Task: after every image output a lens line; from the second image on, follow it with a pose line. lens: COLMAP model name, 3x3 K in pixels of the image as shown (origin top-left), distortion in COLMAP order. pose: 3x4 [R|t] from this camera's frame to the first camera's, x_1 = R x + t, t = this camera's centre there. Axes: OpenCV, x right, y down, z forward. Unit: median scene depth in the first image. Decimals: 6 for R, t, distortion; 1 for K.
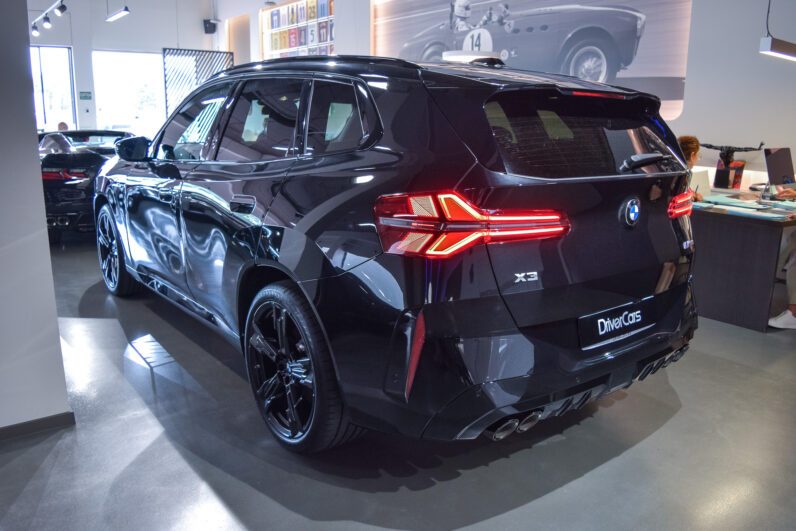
lens RADIAL K [[618.1, 0, 397.3], [0, 618.1, 268.0], [0, 0, 1]] dist [-0.089492, 0.016002]
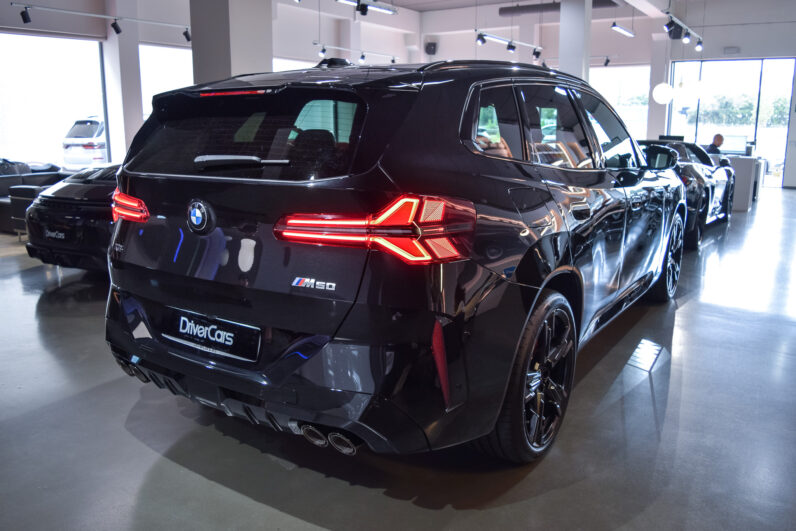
lens RADIAL K [[618.1, 0, 394.9], [0, 618.1, 264.4], [0, 0, 1]] dist [-0.089492, 0.016002]
pose [[0.340081, 0.191682, -0.920654, 1.312419], [-0.217397, 0.968512, 0.121342, -0.191381], [0.914923, 0.158881, 0.371043, 0.897732]]
